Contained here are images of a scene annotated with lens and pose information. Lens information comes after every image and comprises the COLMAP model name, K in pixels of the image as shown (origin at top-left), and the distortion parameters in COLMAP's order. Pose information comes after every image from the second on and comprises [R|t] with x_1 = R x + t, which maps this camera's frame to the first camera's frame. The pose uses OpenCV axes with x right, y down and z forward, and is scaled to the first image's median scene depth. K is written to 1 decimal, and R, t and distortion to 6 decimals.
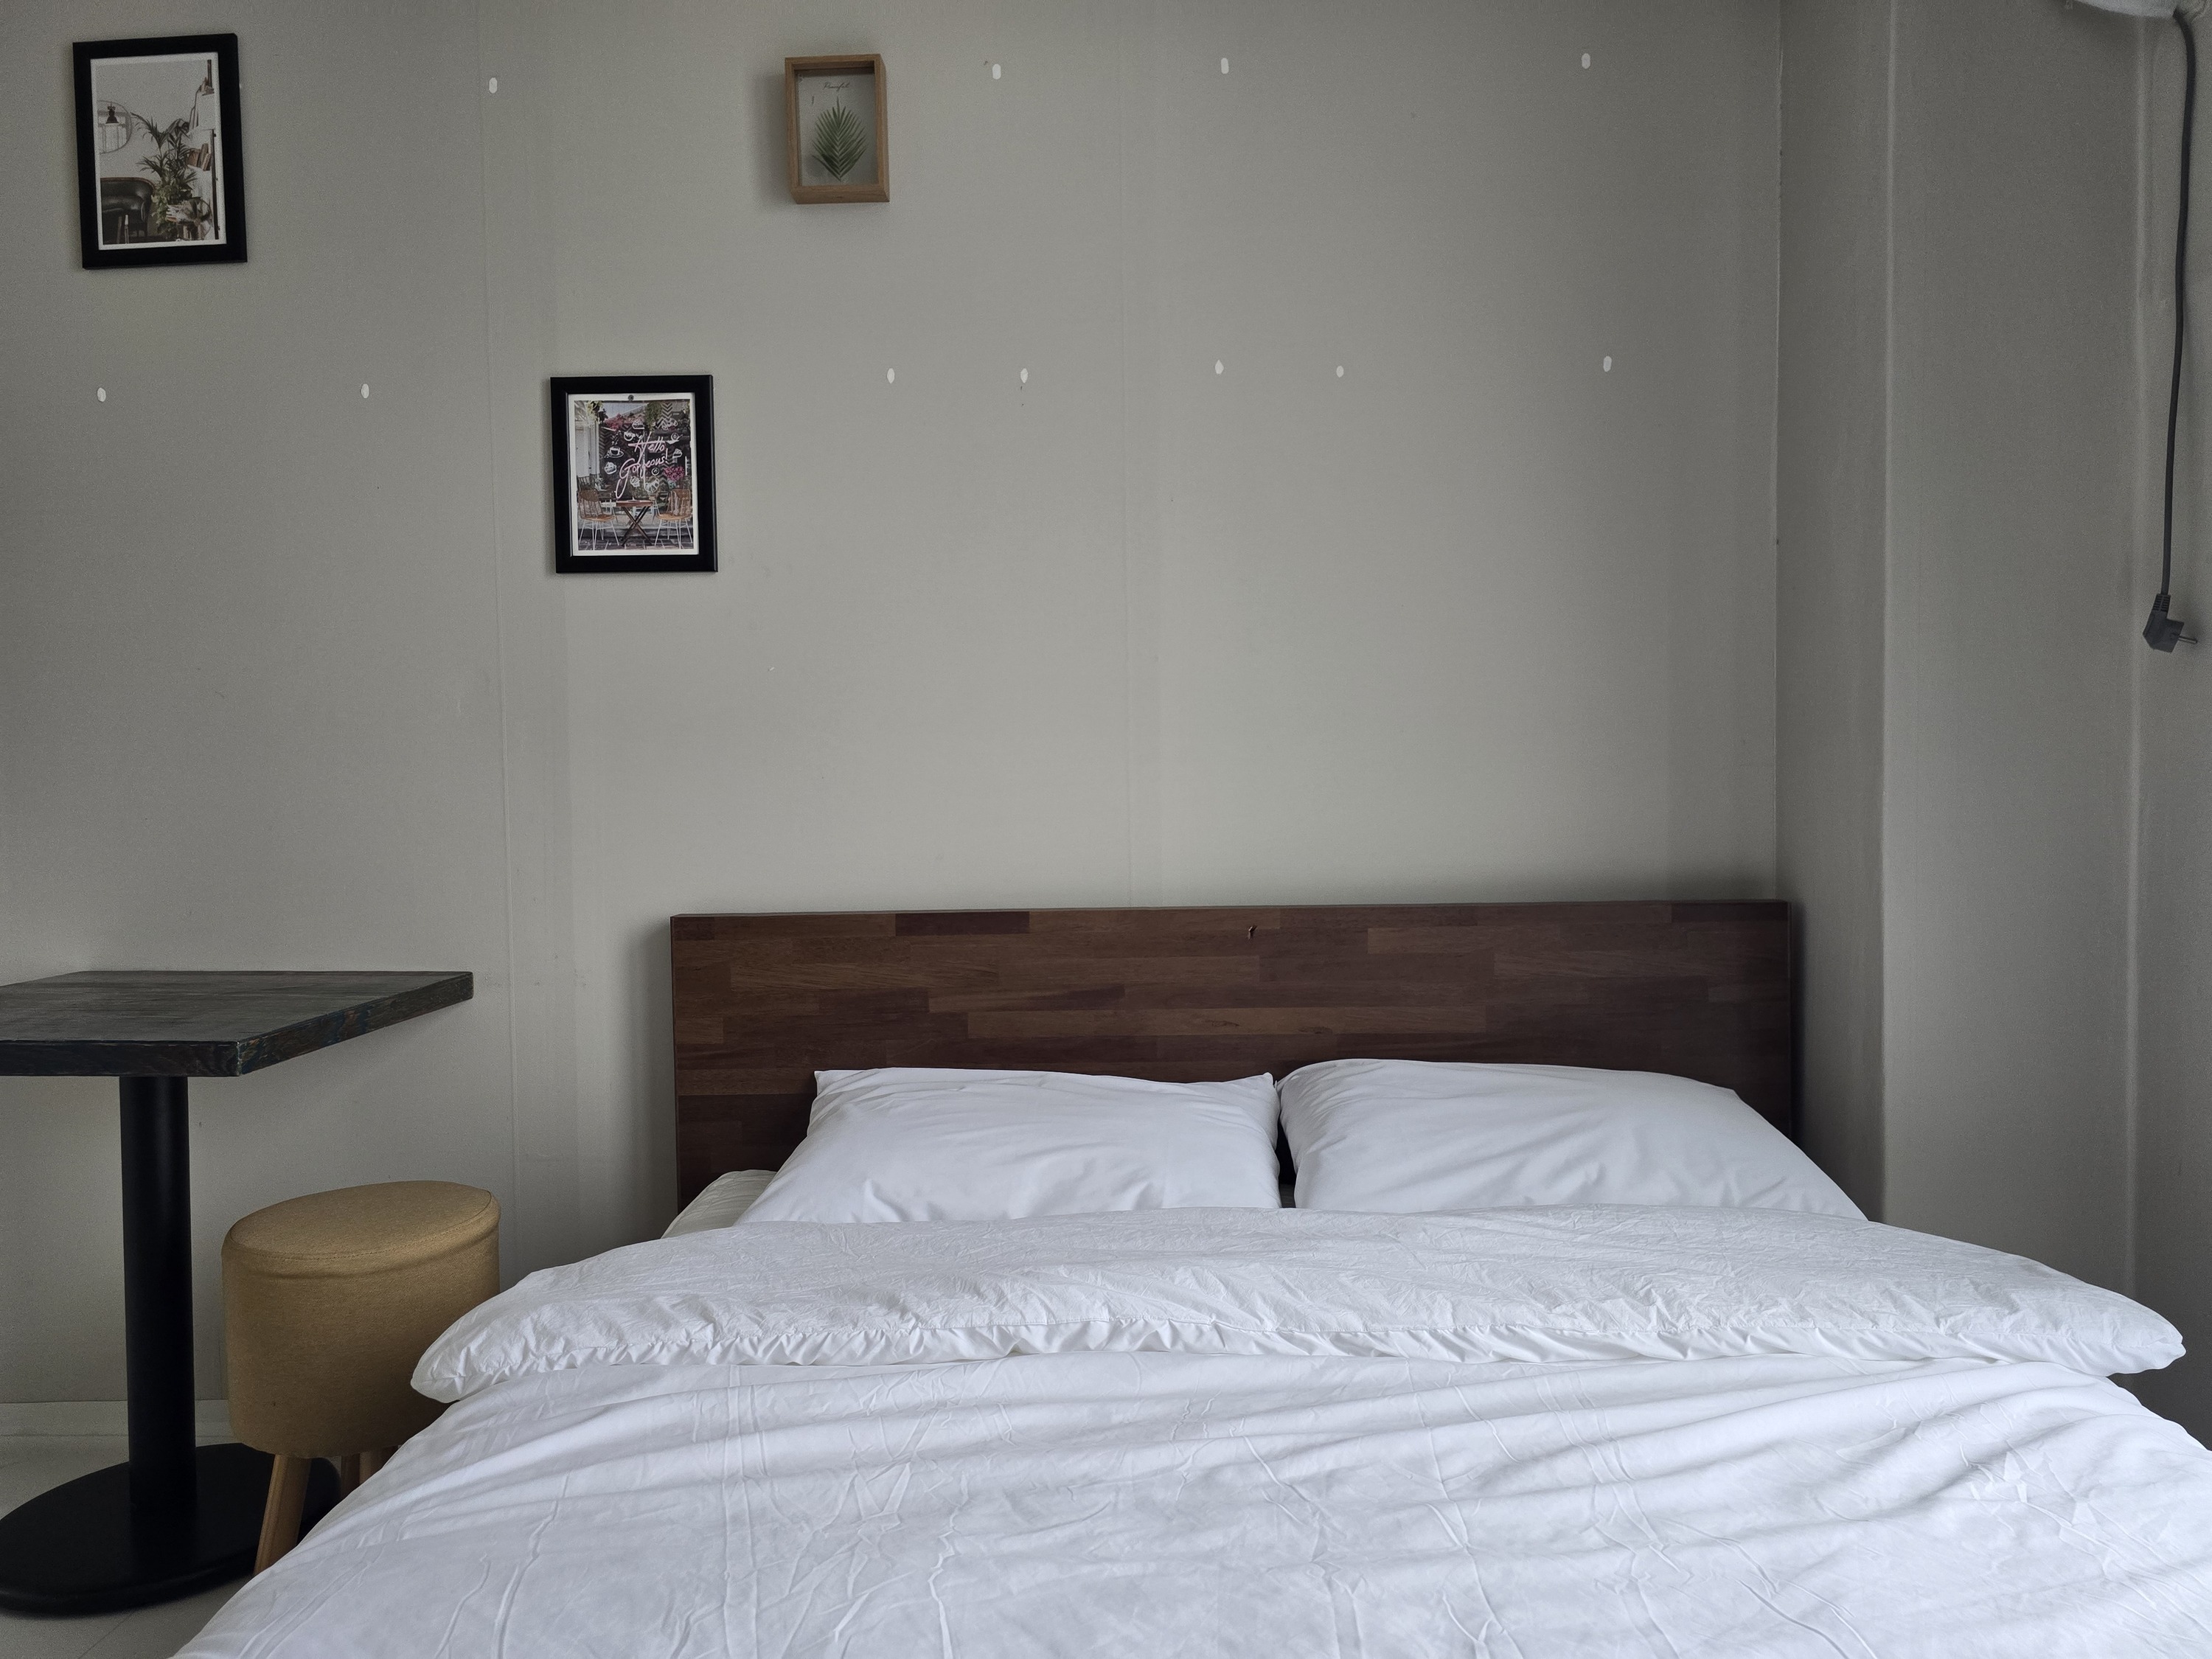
lens RADIAL K [[1483.7, 0, 1091.9], [0, 1483.7, 826.8], [0, 0, 1]] dist [0.080120, -0.059874]
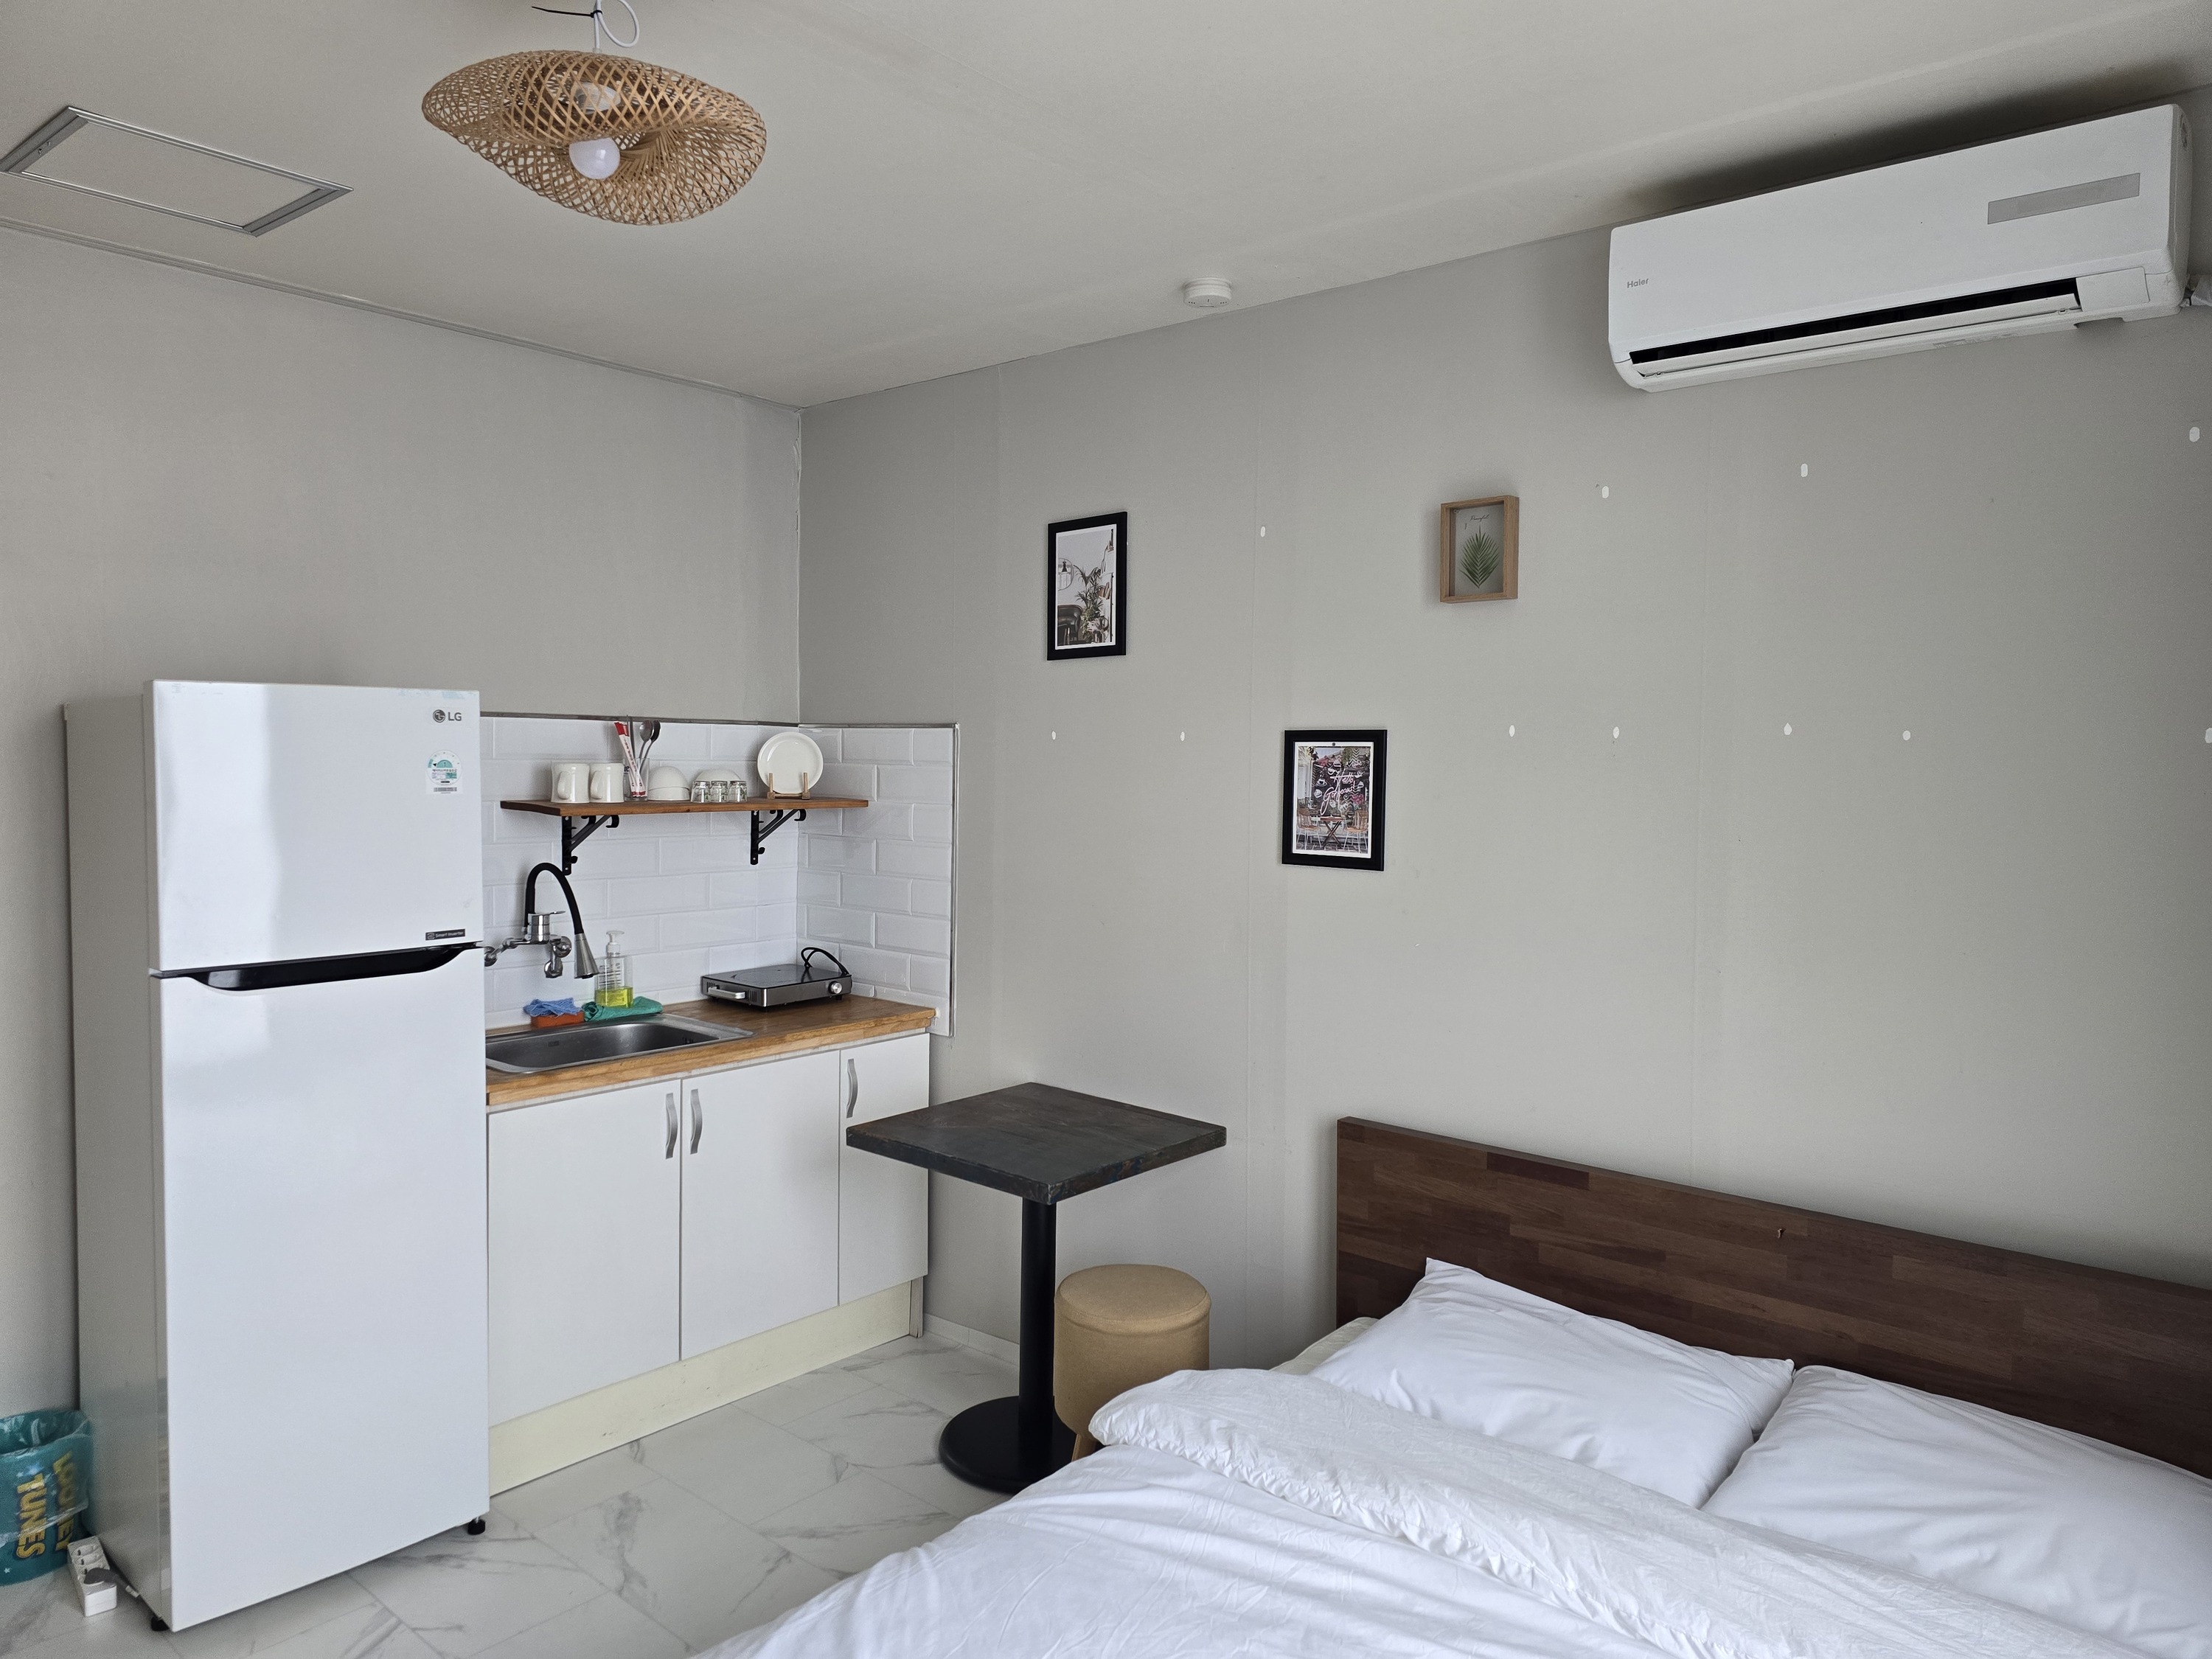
lens RADIAL K [[1483.7, 0, 1091.9], [0, 1483.7, 826.8], [0, 0, 1]] dist [0.080120, -0.059874]
pose [[0.781982, 0.052251, -0.621107, 0.385078], [-0.043759, 0.998624, 0.028917, -0.242006], [0.621763, 0.004567, 0.783192, -0.225636]]
